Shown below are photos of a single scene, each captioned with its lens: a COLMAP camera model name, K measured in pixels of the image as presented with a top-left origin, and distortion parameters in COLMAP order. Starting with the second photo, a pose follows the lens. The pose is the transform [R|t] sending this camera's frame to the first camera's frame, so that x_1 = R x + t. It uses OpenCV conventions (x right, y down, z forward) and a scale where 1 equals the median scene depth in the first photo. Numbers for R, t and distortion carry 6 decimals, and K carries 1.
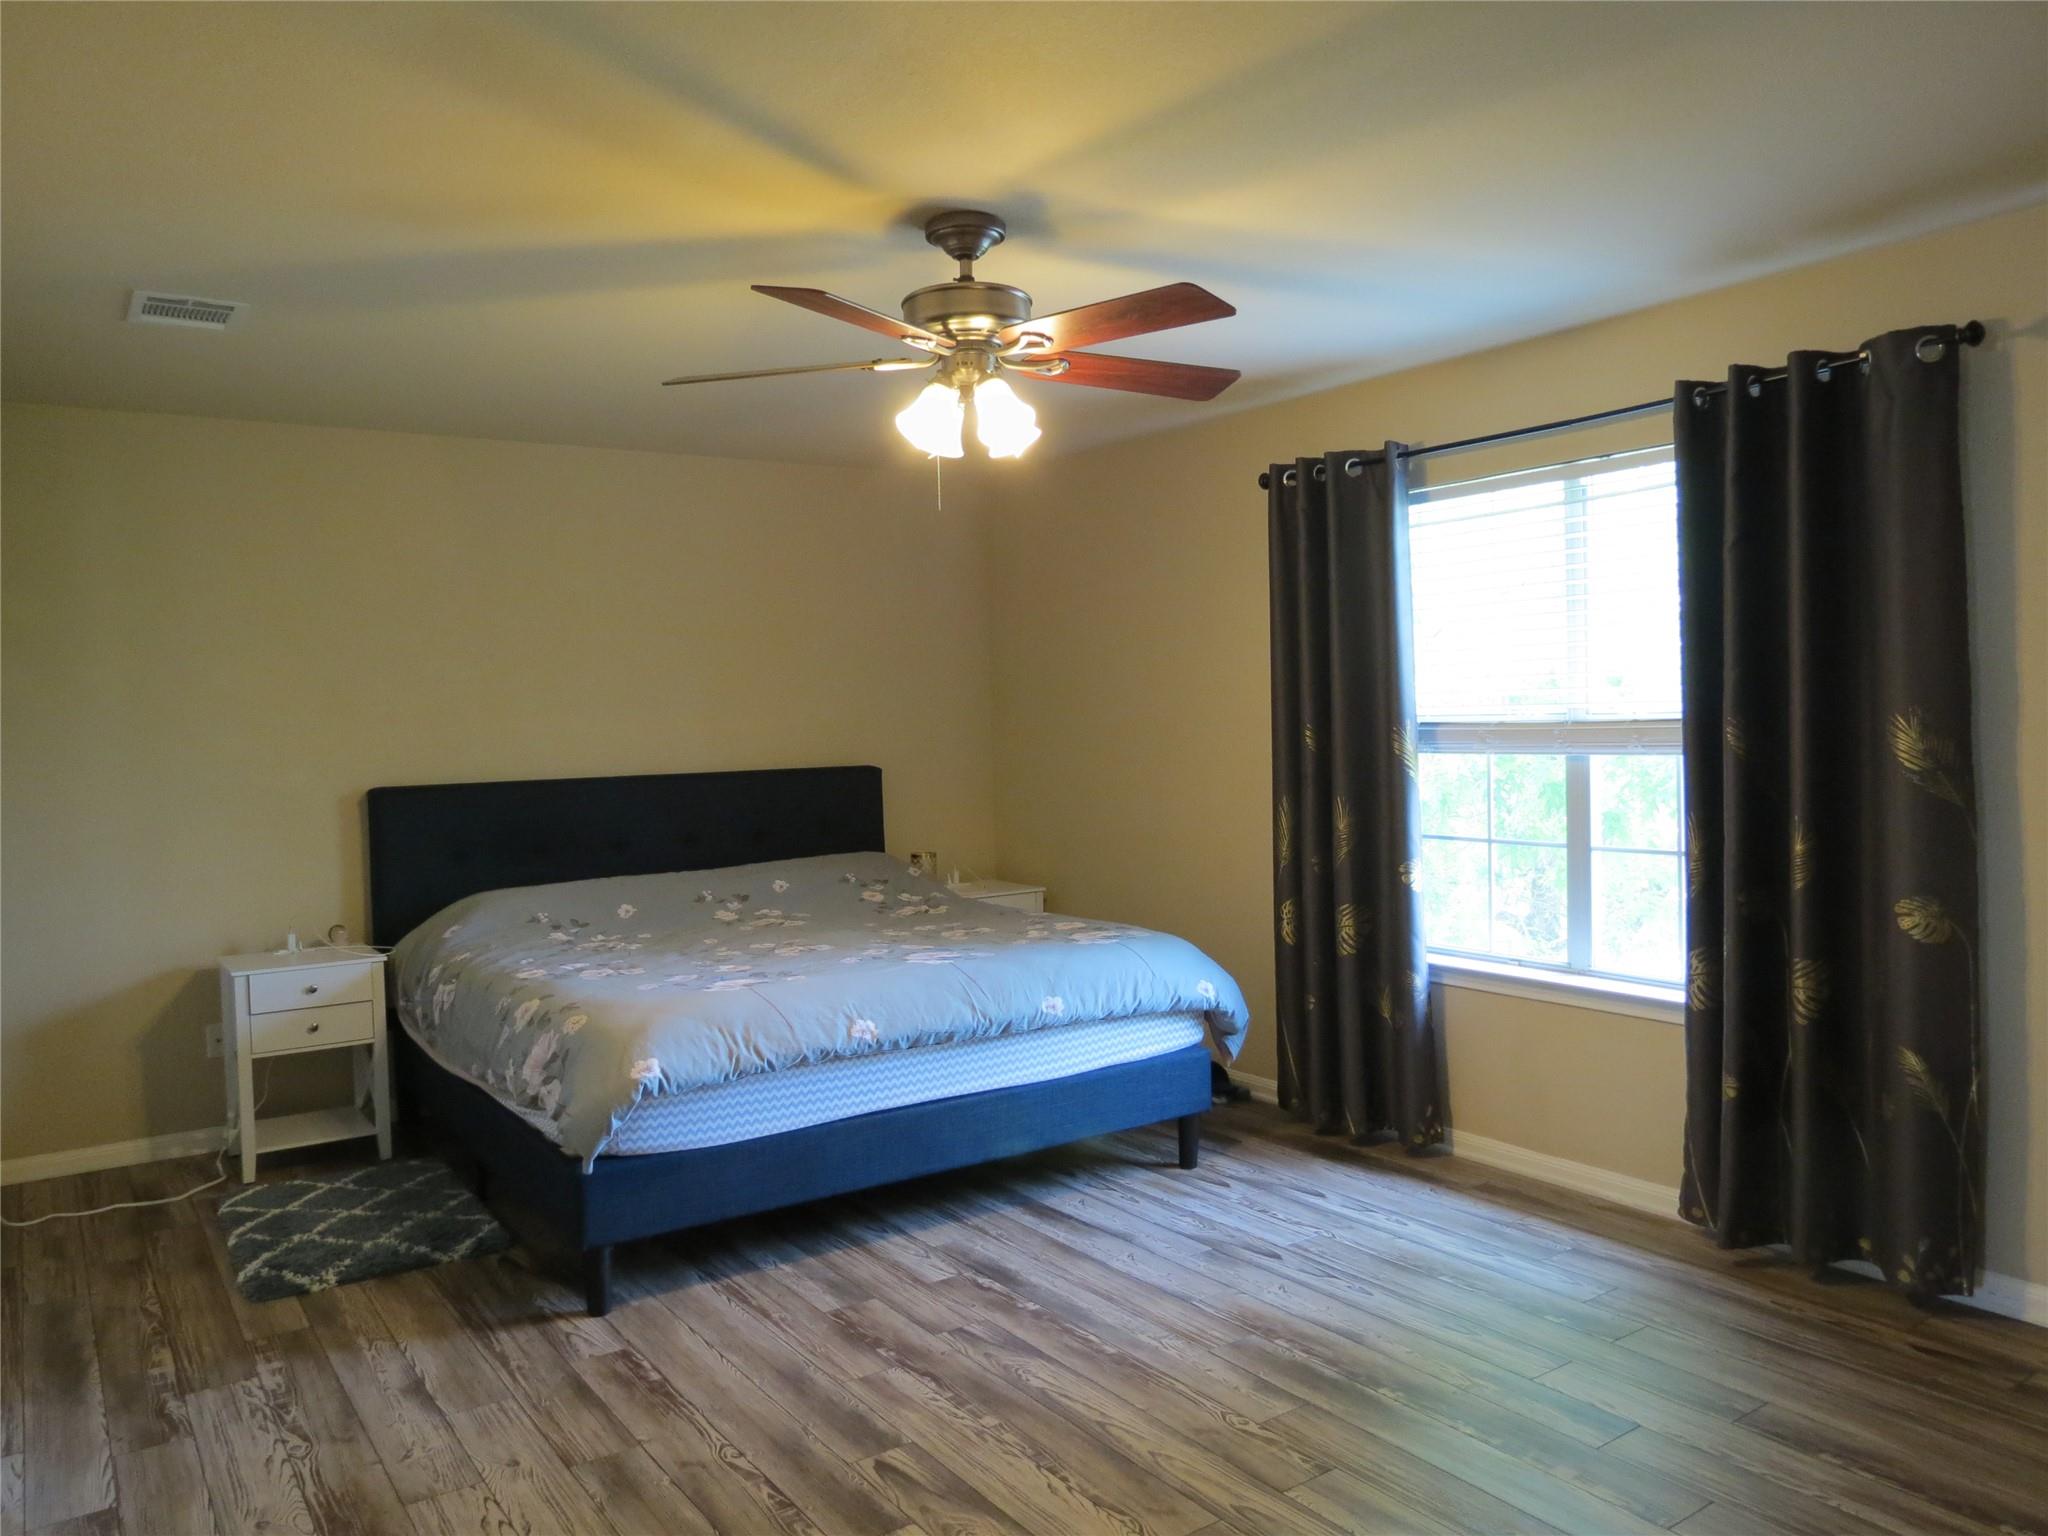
lens RADIAL K [[1457.5, 0, 1016.7], [0, 1457.5, 764.8], [0, 0, 1]] dist [-0.056610, 0.033463]
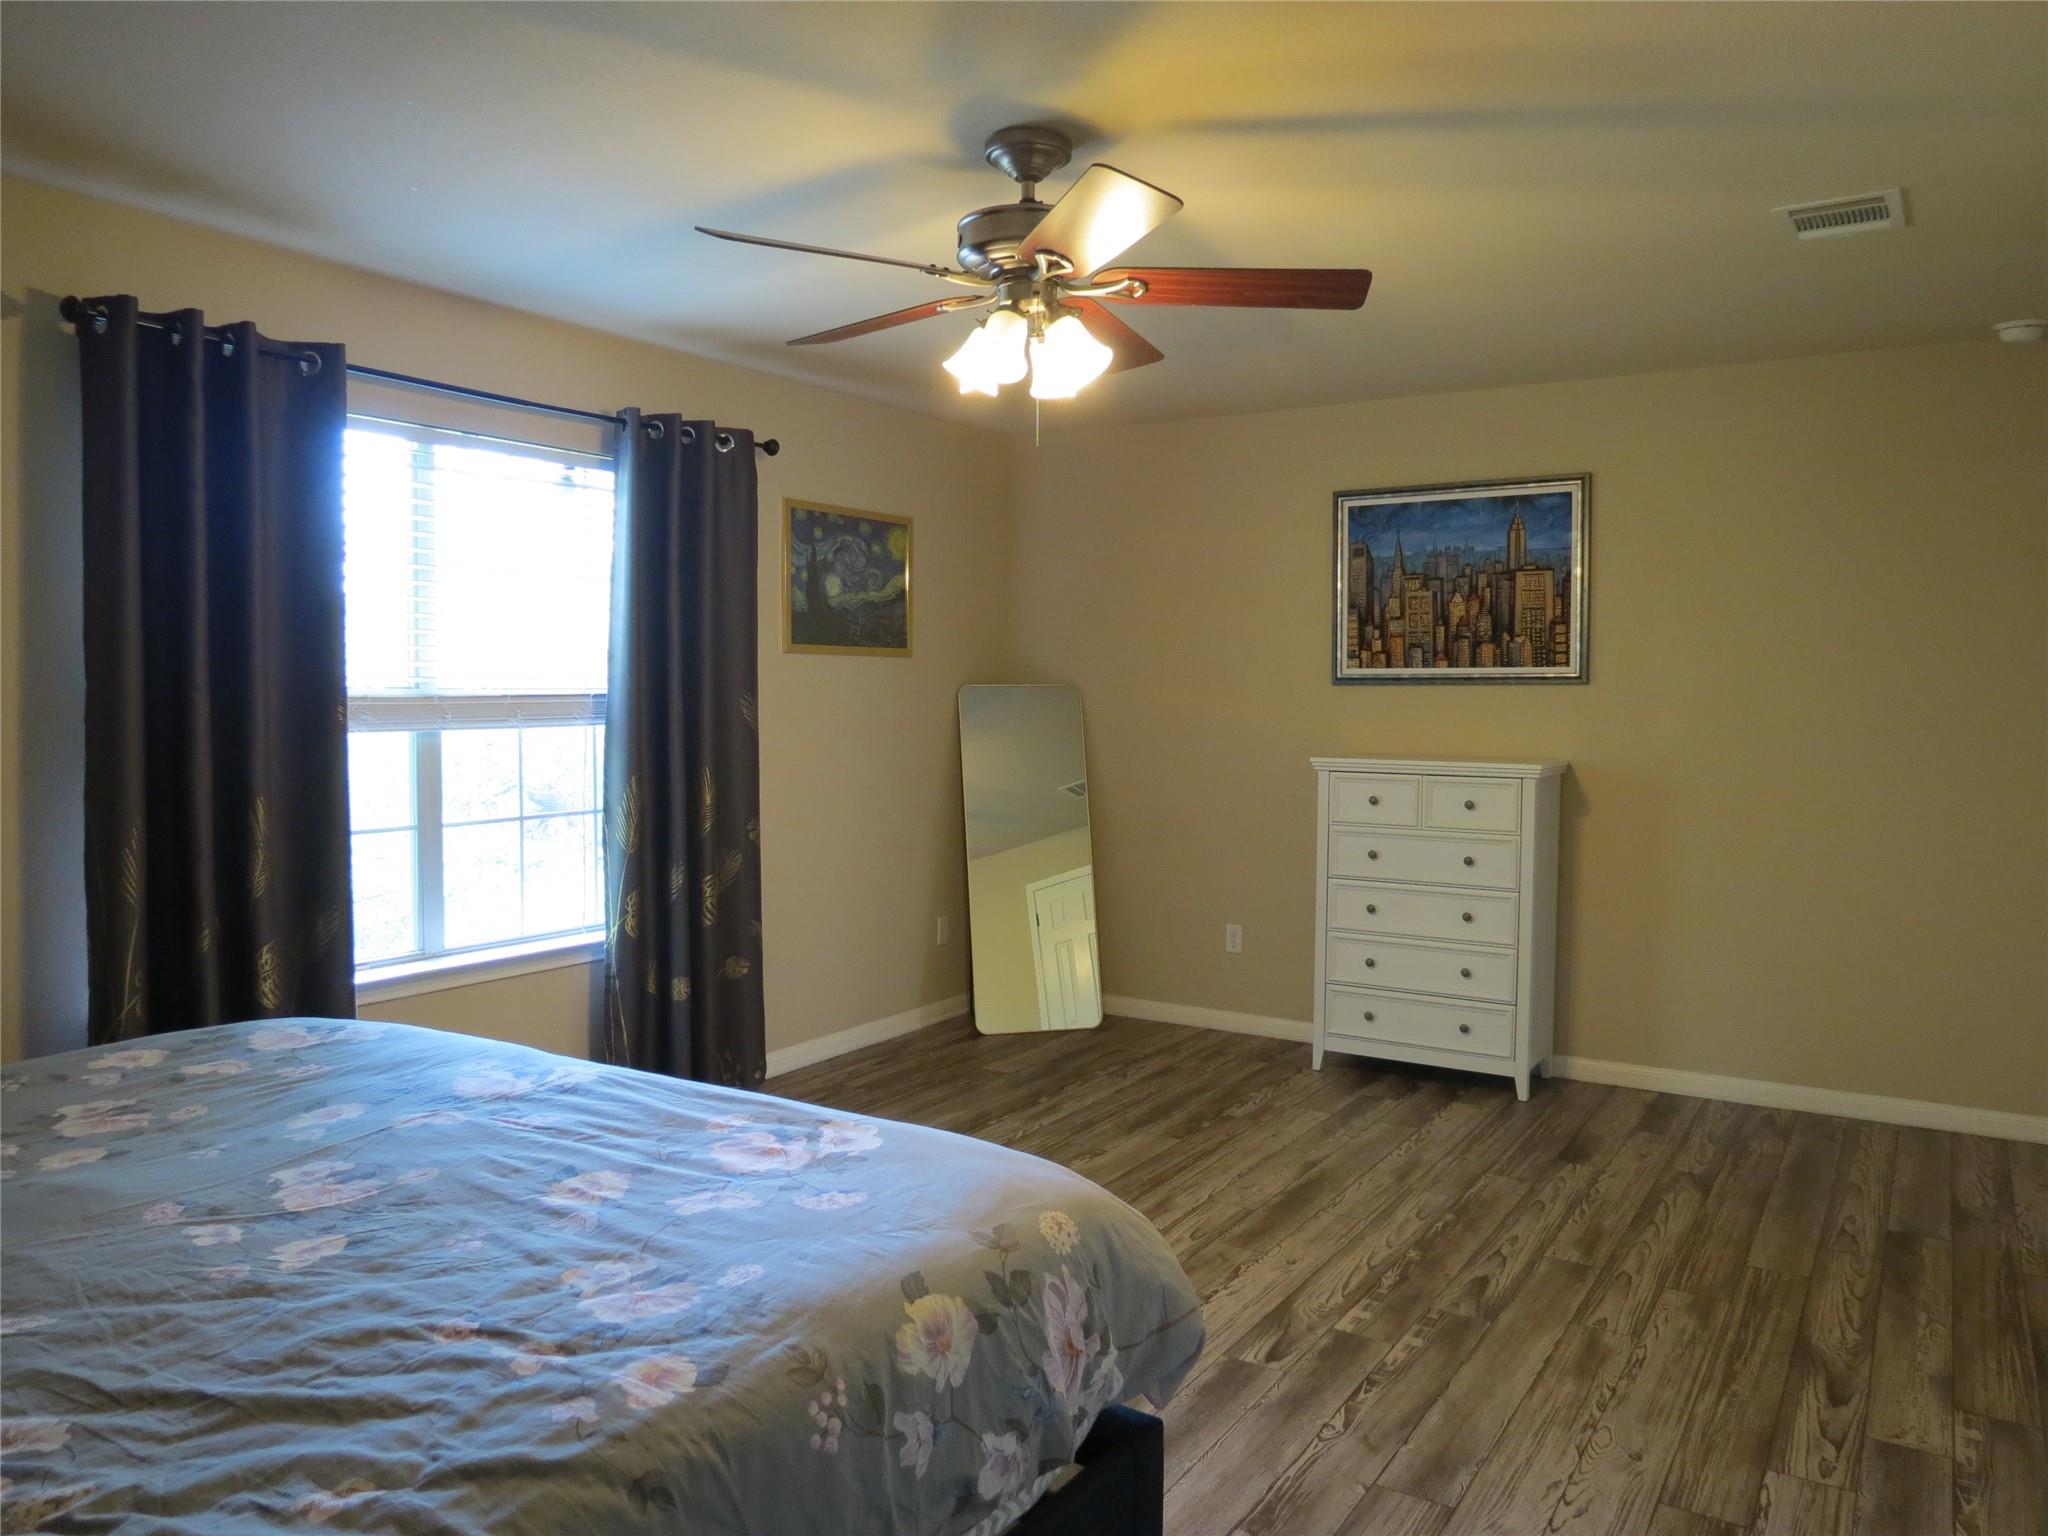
lens RADIAL K [[1457.5, 0, 1017.7], [0, 1457.5, 764.4], [0, 0, 1]] dist [-0.056610, 0.033463]
pose [[-0.373206, -0.030015, 0.927263, -0.755793], [0.037152, 0.998191, 0.047264, -0.017864], [-0.927004, 0.052089, -0.371416, 1.151042]]
